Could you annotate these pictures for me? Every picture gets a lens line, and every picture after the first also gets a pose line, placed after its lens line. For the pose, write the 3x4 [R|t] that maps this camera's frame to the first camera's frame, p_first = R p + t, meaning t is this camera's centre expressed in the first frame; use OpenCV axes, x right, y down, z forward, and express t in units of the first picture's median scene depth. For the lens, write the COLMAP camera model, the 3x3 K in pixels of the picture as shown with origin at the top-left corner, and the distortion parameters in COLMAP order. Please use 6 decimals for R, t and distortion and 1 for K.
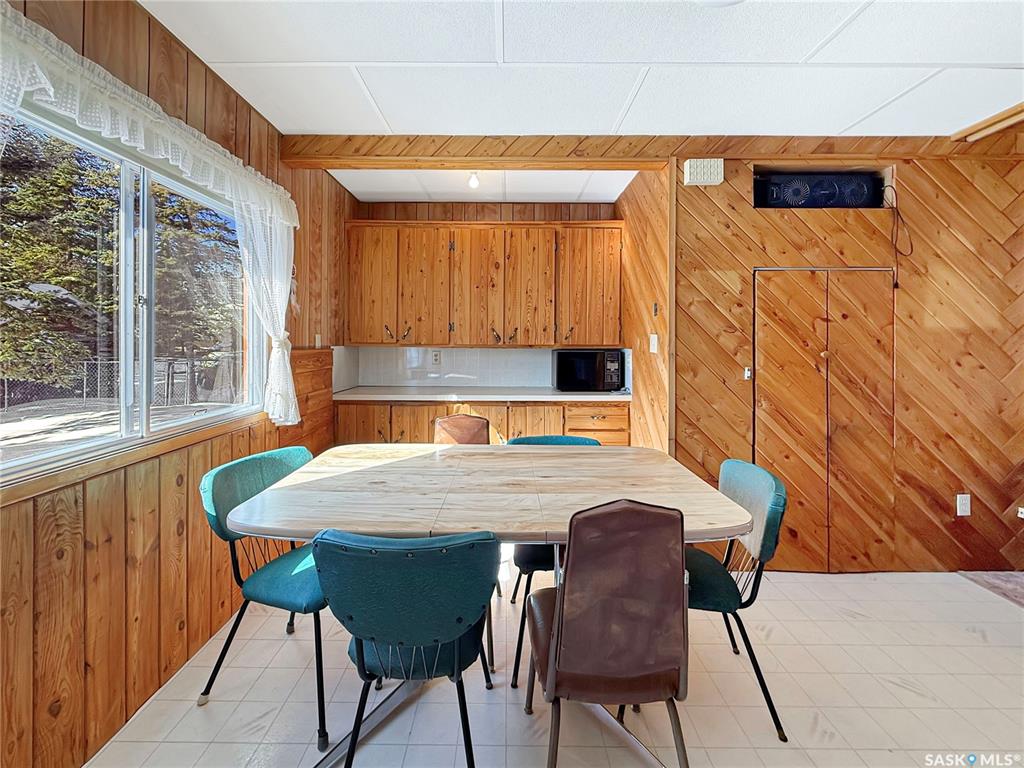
lens RADIAL K [[421.6, 0, 505.6], [0, 421.6, 340.8], [0, 0, 1]] dist [-0.001354, 0.000517]
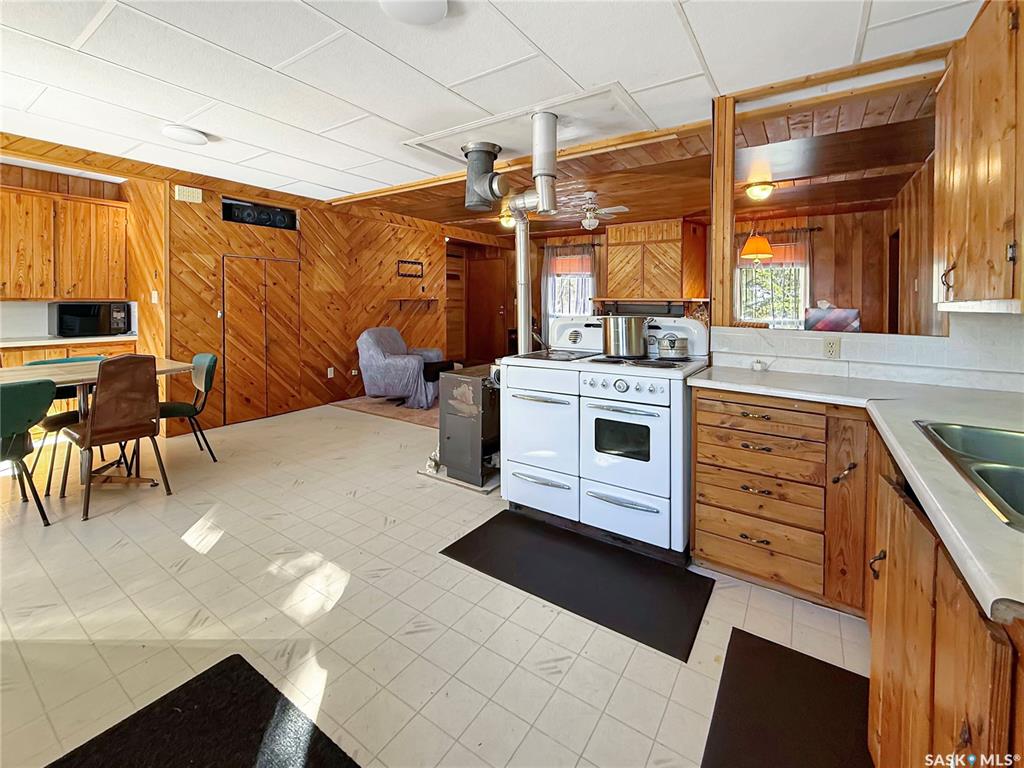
lens RADIAL K [[421.6, 0, 499.0], [0, 421.6, 308.9], [0, 0, 1]] dist [-0.001354, 0.000517]
pose [[0.551518, -0.012312, 0.834072, -0.243360], [-0.002750, 0.999859, 0.016578, 0.022407], [-0.834158, -0.011437, 0.551406, -0.922919]]
